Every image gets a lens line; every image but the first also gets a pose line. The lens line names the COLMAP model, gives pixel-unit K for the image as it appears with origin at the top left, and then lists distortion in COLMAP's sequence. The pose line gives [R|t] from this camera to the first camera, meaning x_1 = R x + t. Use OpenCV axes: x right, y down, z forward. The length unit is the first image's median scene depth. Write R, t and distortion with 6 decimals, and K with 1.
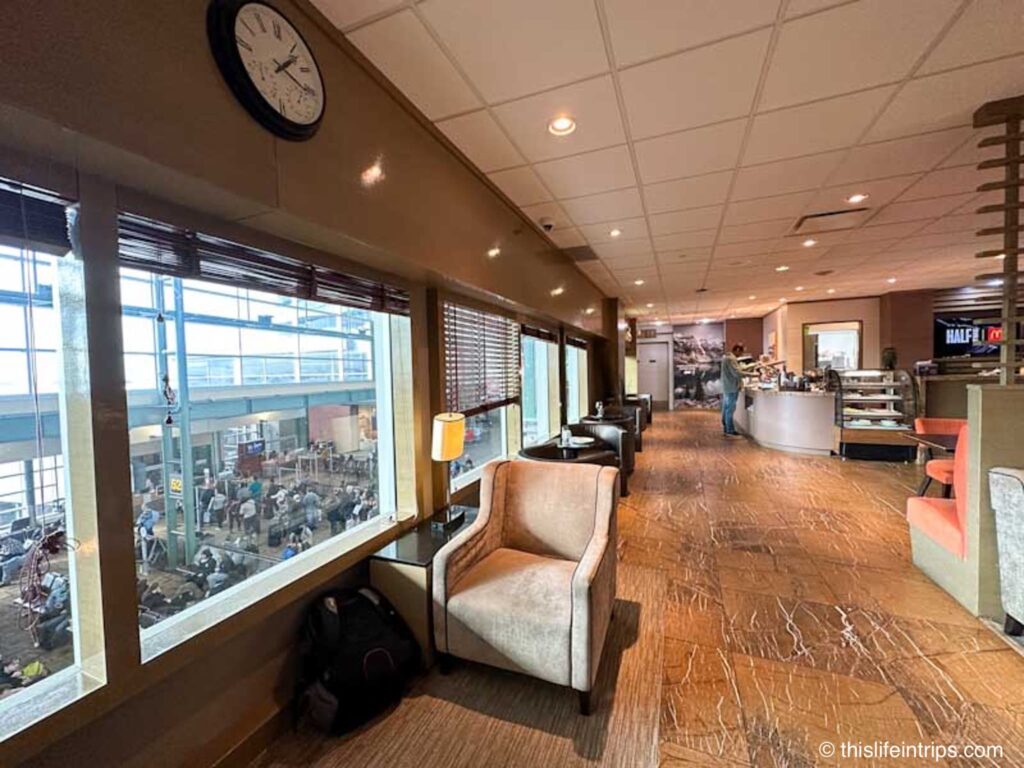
lens RADIAL K [[410.6, 0, 512.0], [0, 410.6, 384.0], [0, 0, 1]] dist [0.001594, 0.000188]
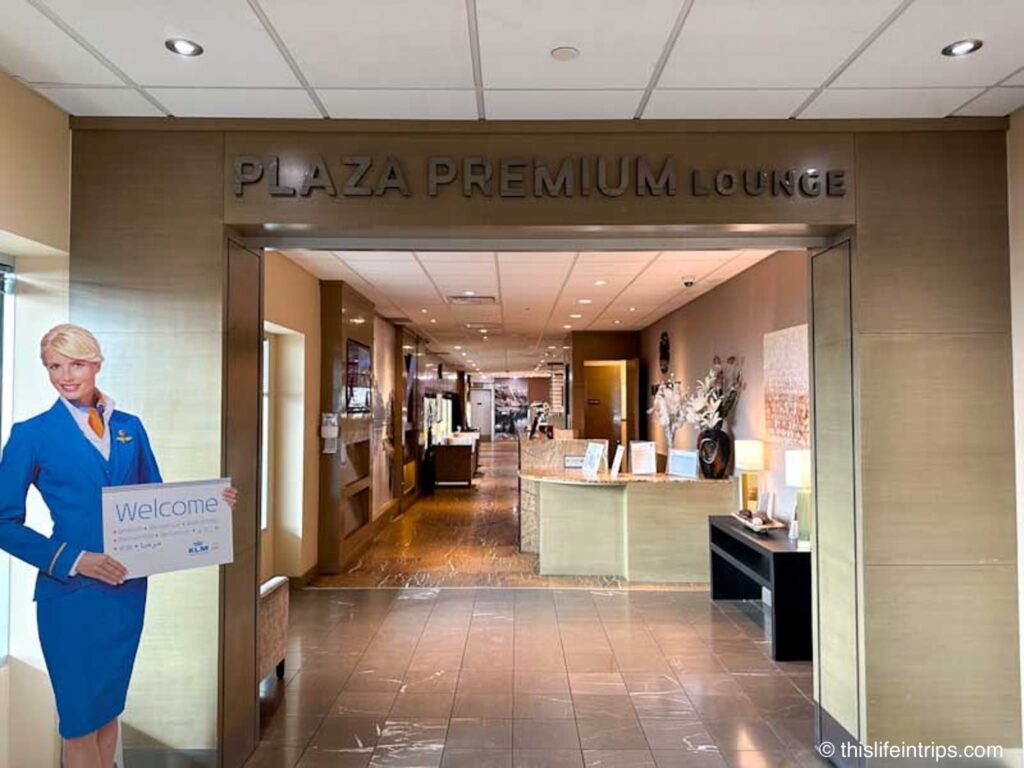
lens RADIAL K [[736.4, 0, 512.9], [0, 736.4, 388.0], [0, 0, 1]] dist [-0.000963, -0.000857]
pose [[0.921808, 0.033219, 0.386220, -0.491623], [-0.006738, 0.997544, -0.069717, 0.058806], [-0.387588, 0.061663, 0.919768, -1.261988]]
